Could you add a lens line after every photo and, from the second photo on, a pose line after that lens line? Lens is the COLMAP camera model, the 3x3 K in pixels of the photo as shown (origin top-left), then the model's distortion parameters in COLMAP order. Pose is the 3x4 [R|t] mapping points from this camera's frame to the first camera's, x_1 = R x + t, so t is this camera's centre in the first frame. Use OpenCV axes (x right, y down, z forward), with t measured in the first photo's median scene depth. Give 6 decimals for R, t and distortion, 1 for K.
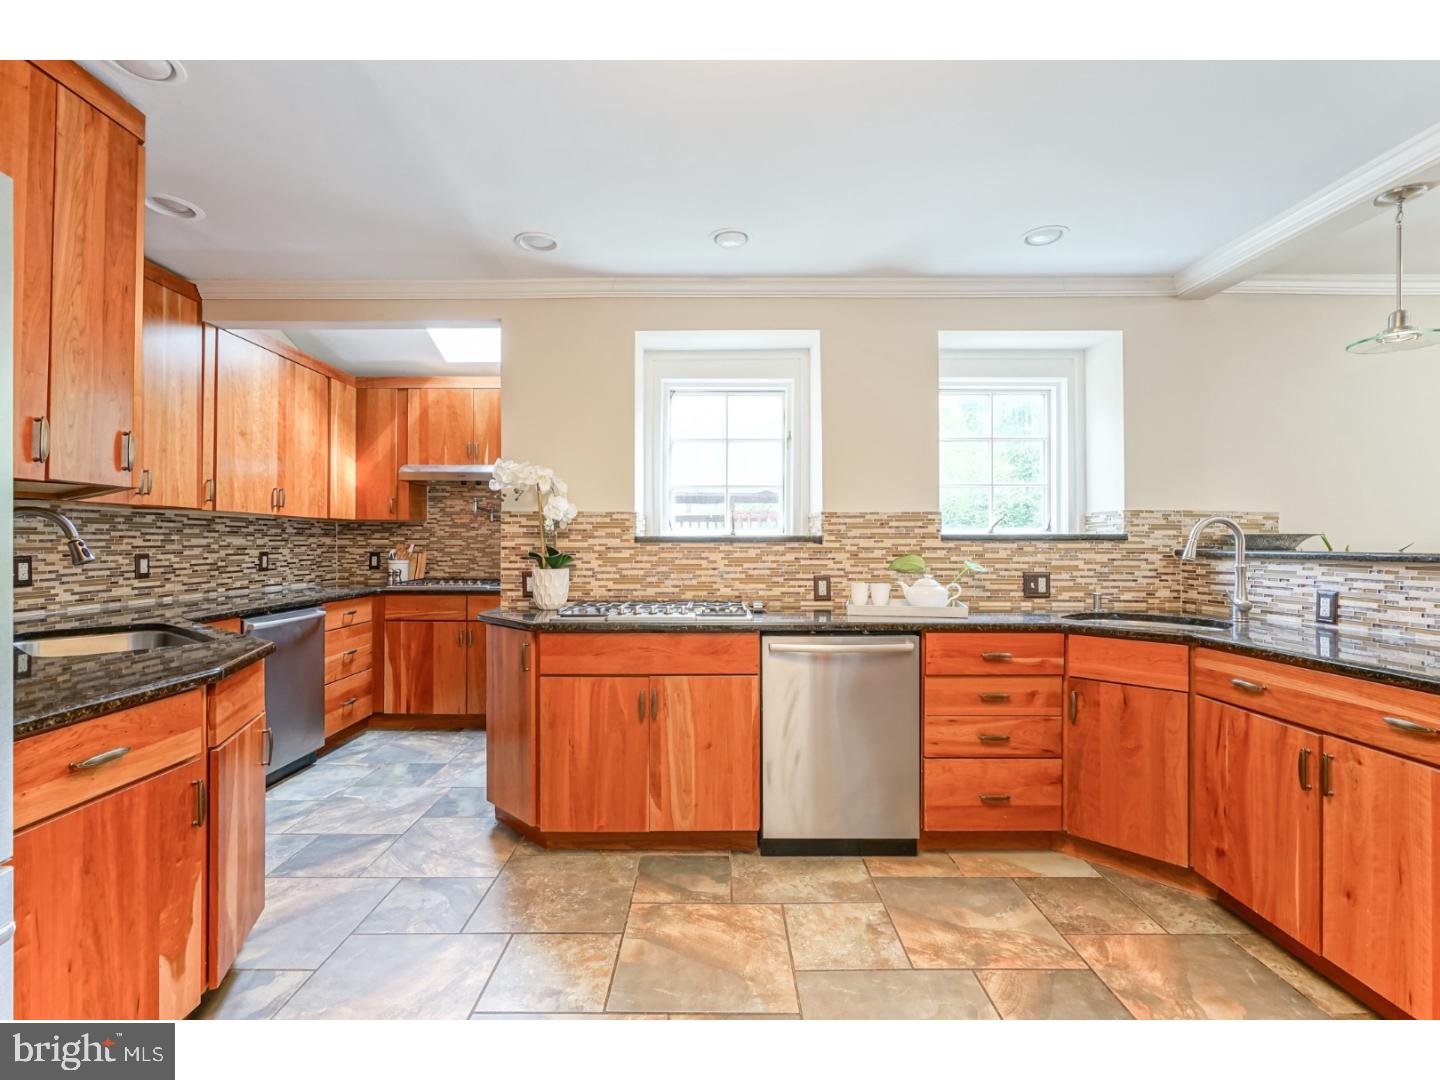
lens RADIAL K [[647.2, 0, 718.9], [0, 647.2, 537.1], [0, 0, 1]] dist [-0.004455, 0.000350]
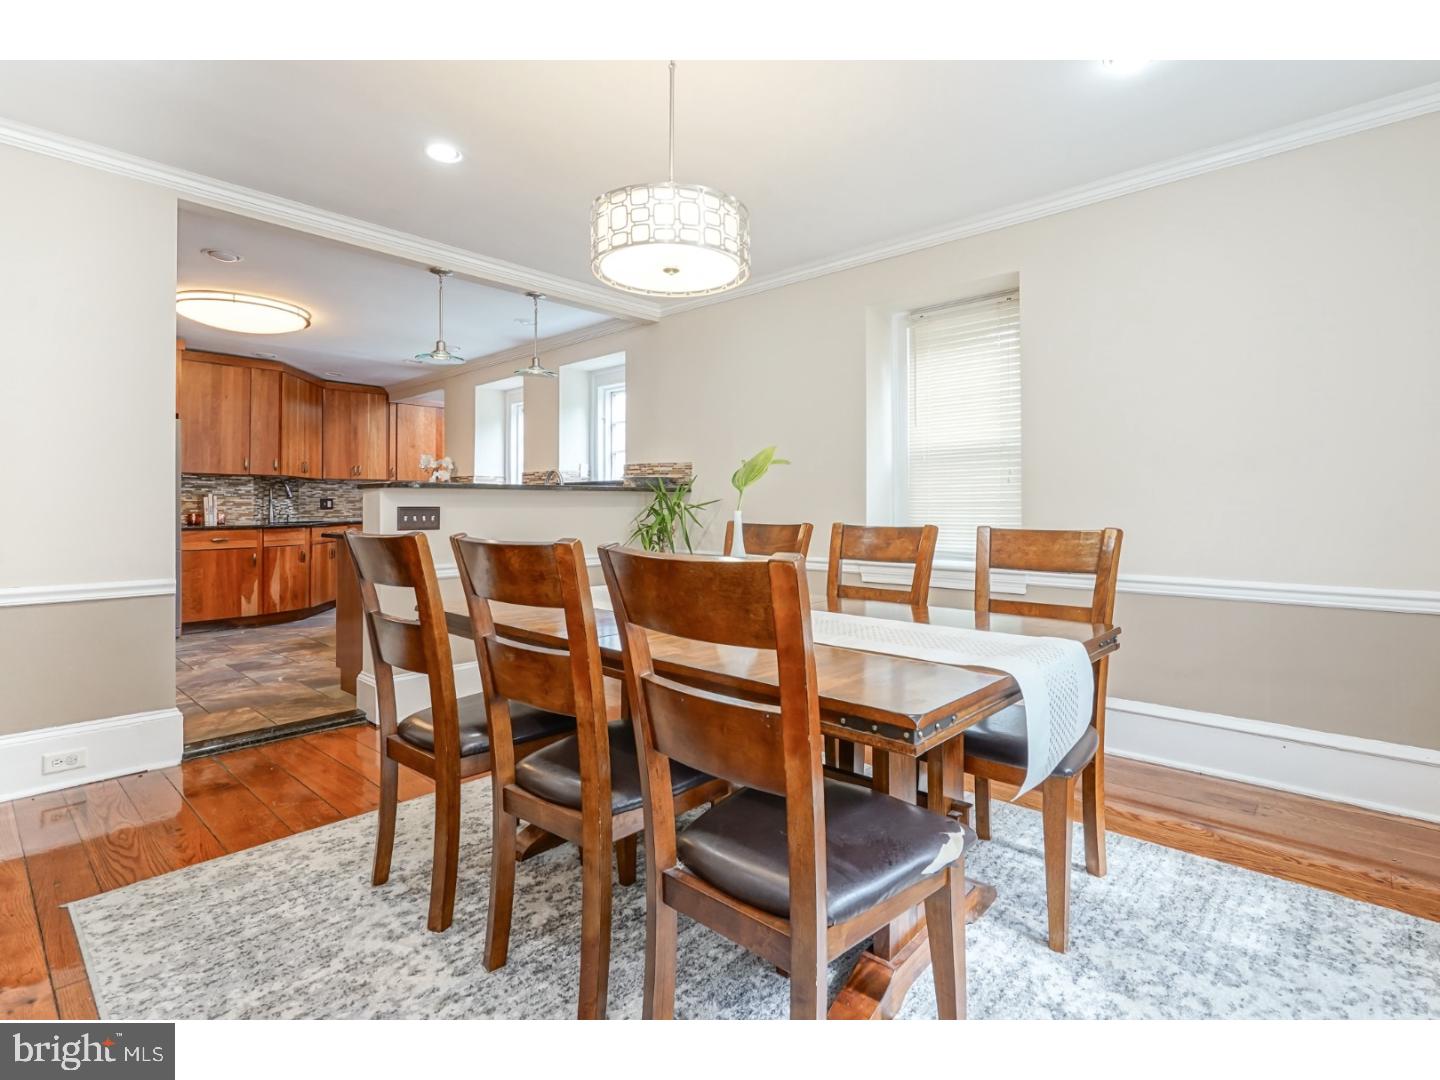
lens RADIAL K [[699.0, 0, 773.7], [0, 699.0, 497.1], [0, 0, 1]] dist [-0.000257, 0.000304]
pose [[0.762017, -0.011391, -0.647457, 2.042121], [0.011393, 0.999926, -0.004183, 0.049435], [0.647457, -0.004189, 0.762091, -0.068241]]
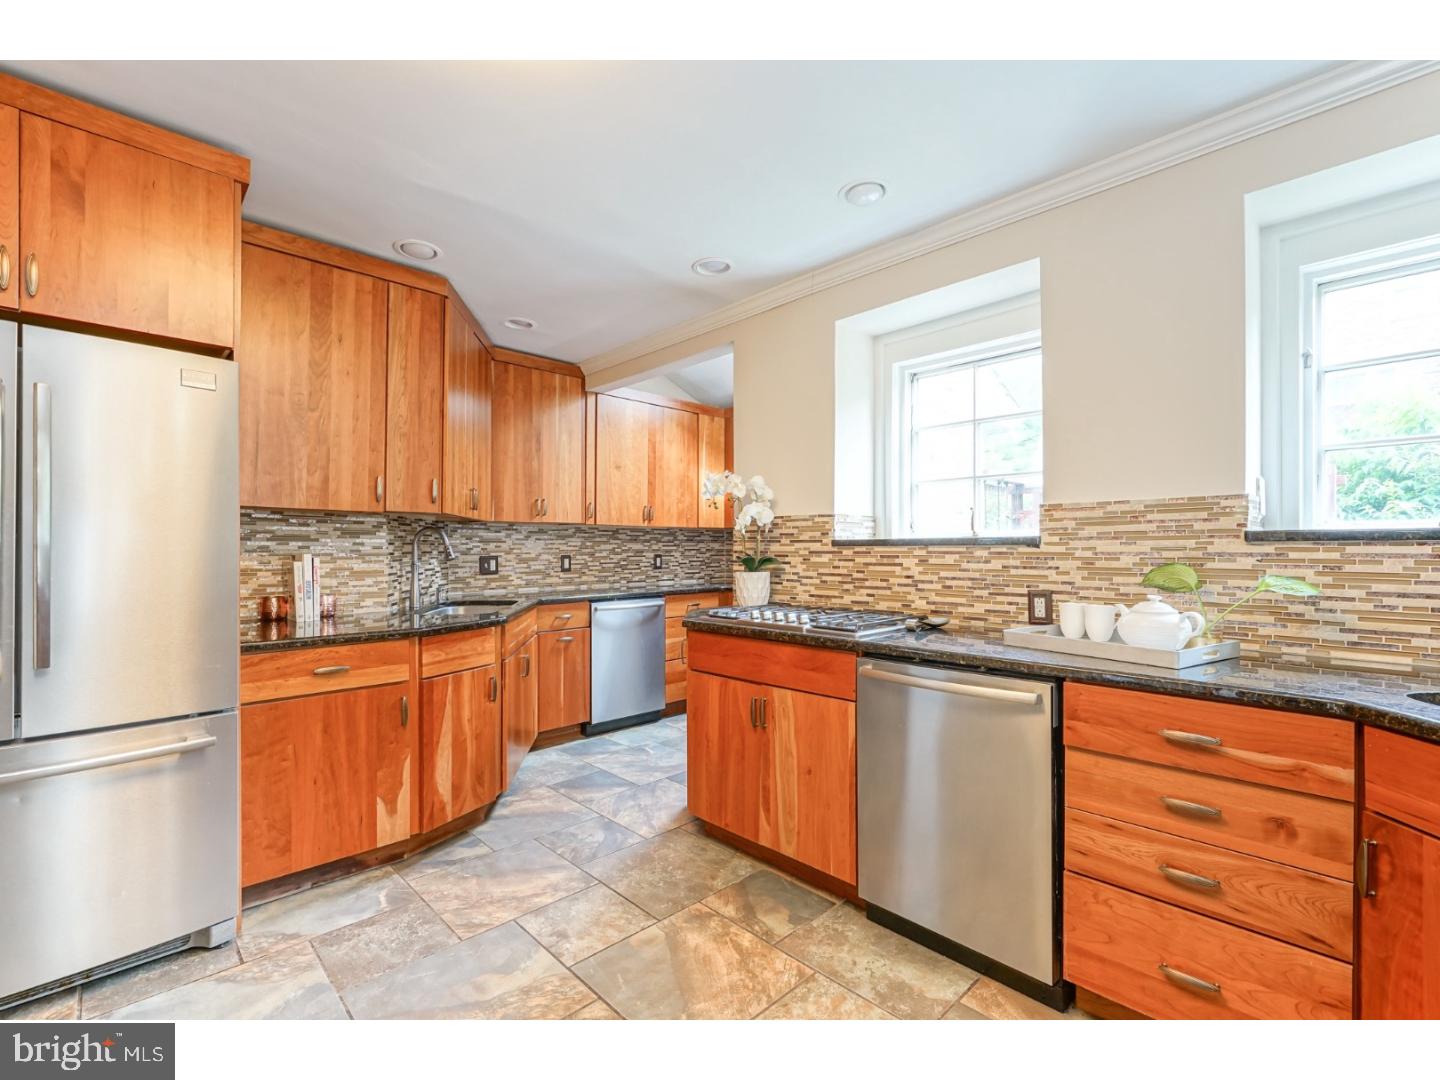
lens RADIAL K [[654.4, 0, 716.1], [0, 654.4, 542.7], [0, 0, 1]] dist [-0.001854, 0.000589]
pose [[0.689413, -0.007158, -0.724333, 0.444984], [0.008339, 0.999963, -0.001945, 0.003420], [0.724321, -0.004700, 0.689447, 0.221723]]
